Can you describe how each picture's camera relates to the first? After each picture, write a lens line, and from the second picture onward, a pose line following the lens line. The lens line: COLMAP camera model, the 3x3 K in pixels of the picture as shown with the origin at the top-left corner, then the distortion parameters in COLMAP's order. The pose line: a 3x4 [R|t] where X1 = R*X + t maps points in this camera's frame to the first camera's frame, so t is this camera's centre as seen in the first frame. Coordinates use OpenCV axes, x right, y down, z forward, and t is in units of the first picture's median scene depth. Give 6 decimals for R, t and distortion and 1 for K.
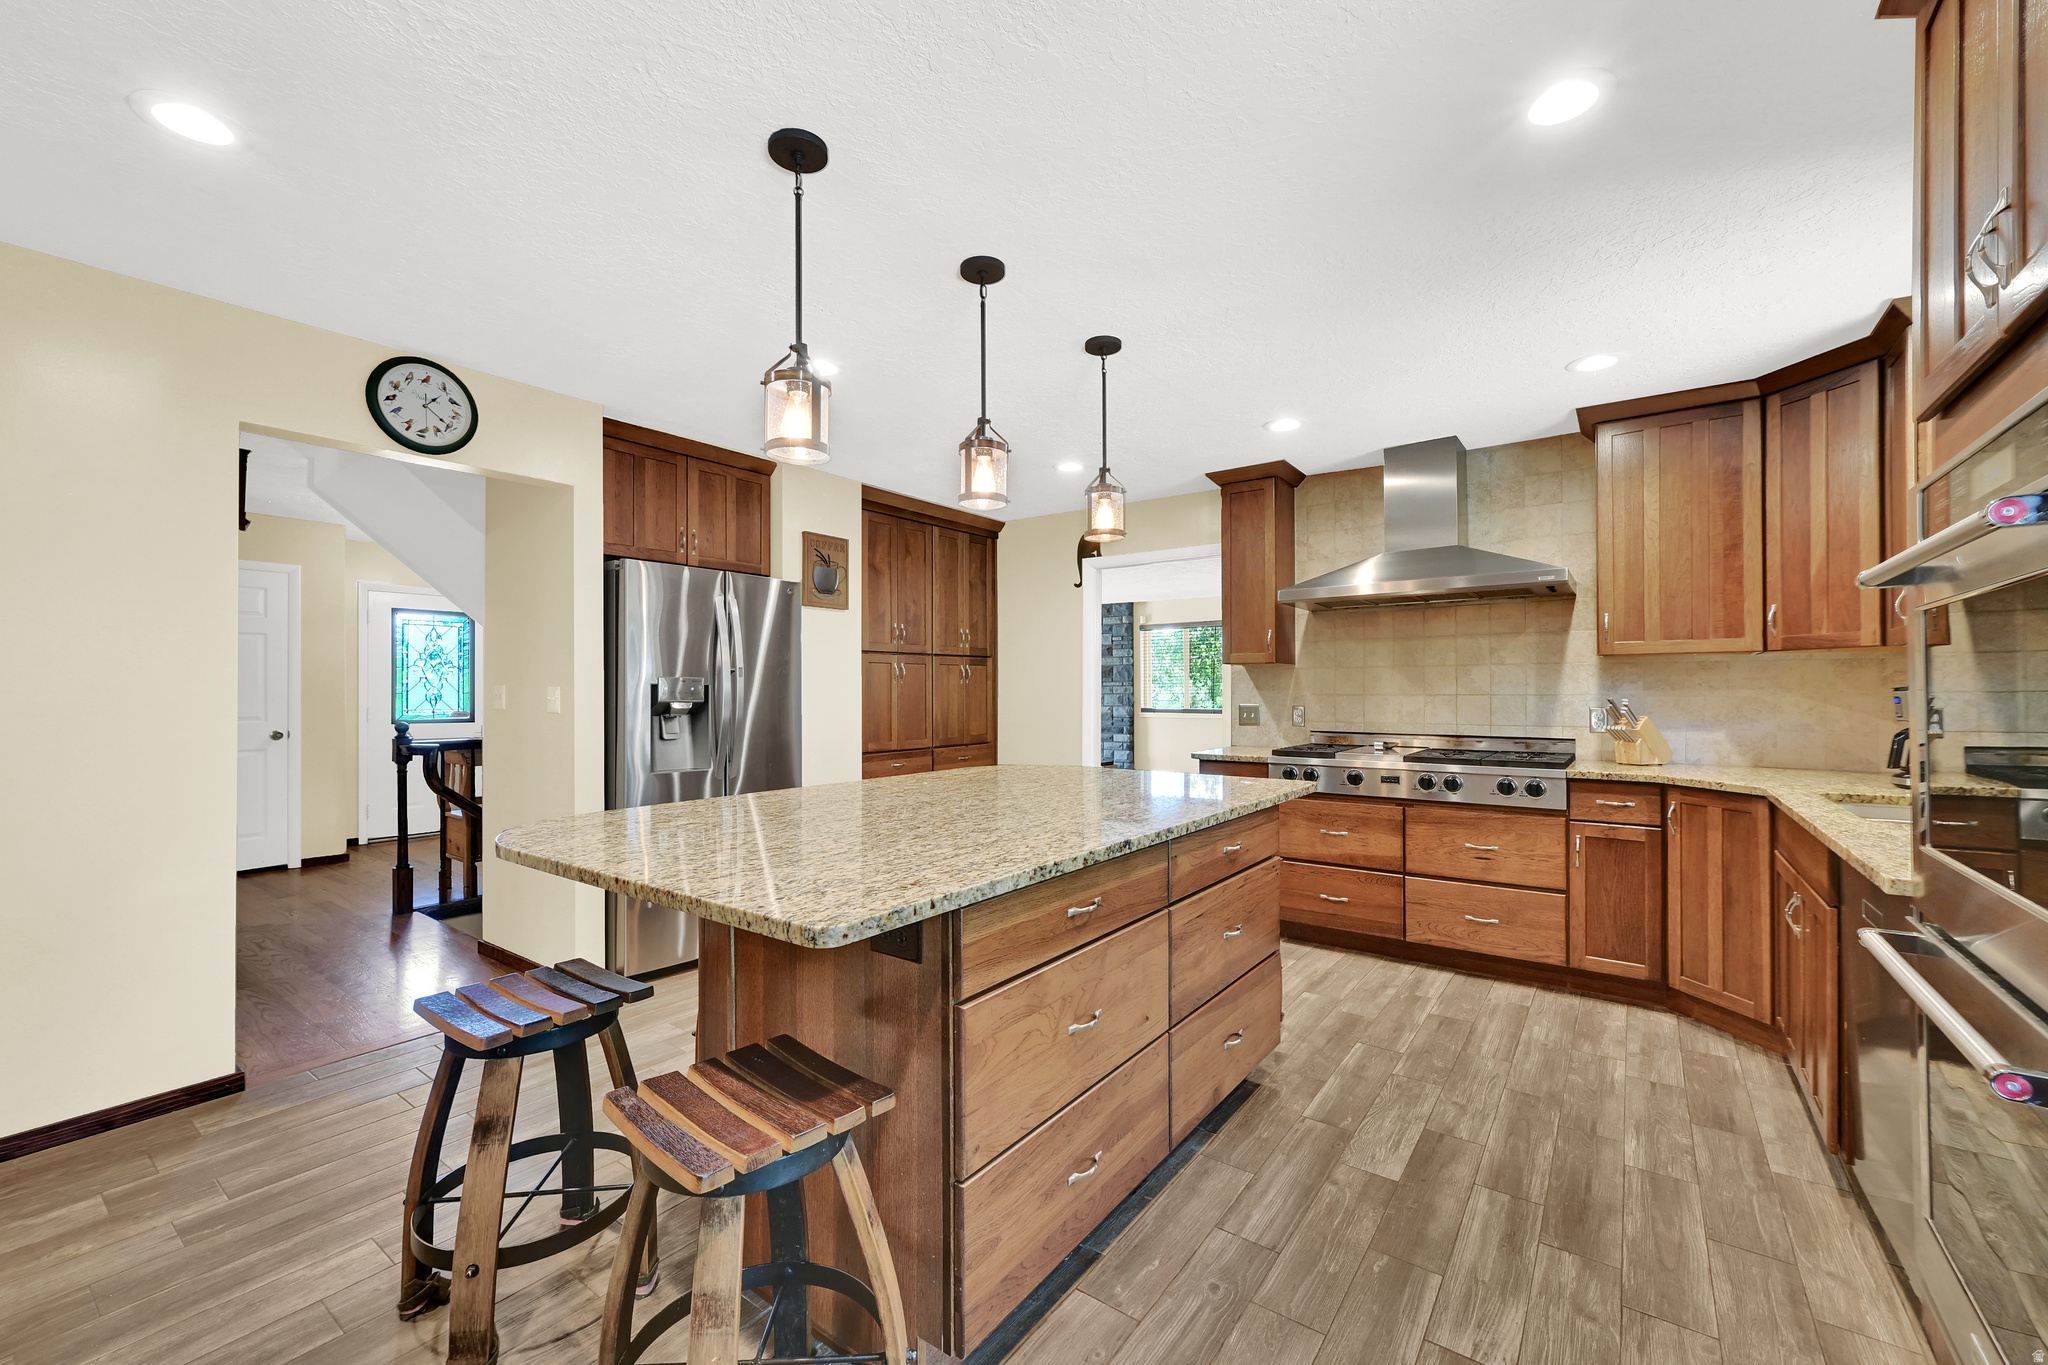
lens RADIAL K [[826.1, 0, 1017.4], [0, 826.1, 677.7], [0, 0, 1]] dist [0.002093, 0.000108]
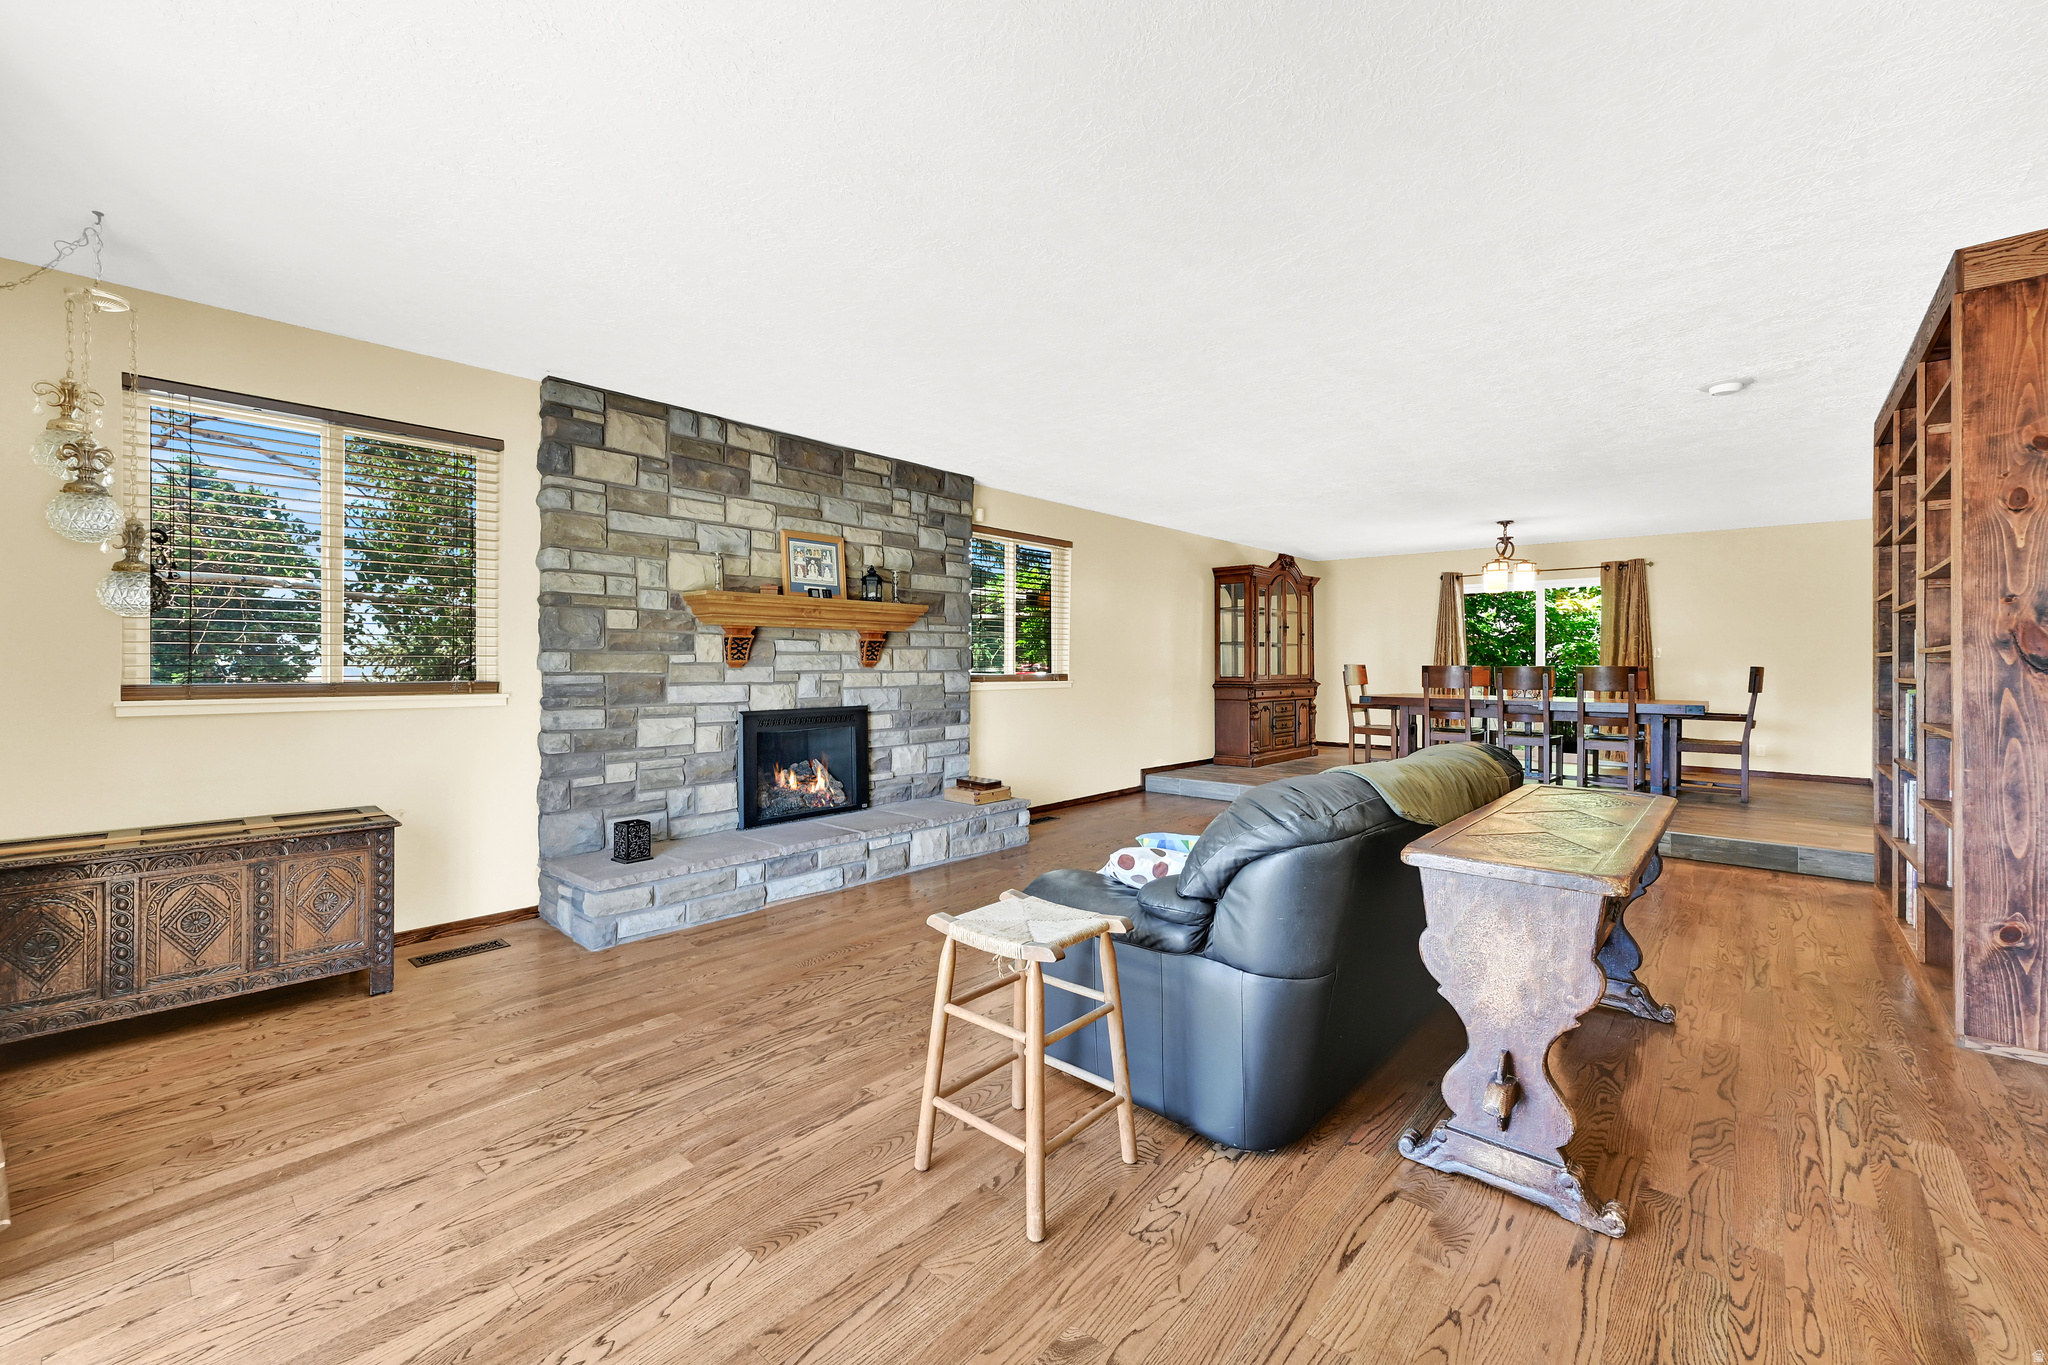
lens RADIAL K [[828.8, 0, 1026.0], [0, 828.8, 663.2], [0, 0, 1]] dist [-0.000413, -0.000495]
pose [[0.085185, 0.003836, 0.996358, -0.395710], [-0.016479, 0.999861, -0.002441, 0.029758], [-0.996229, -0.016211, 0.085236, 0.912957]]
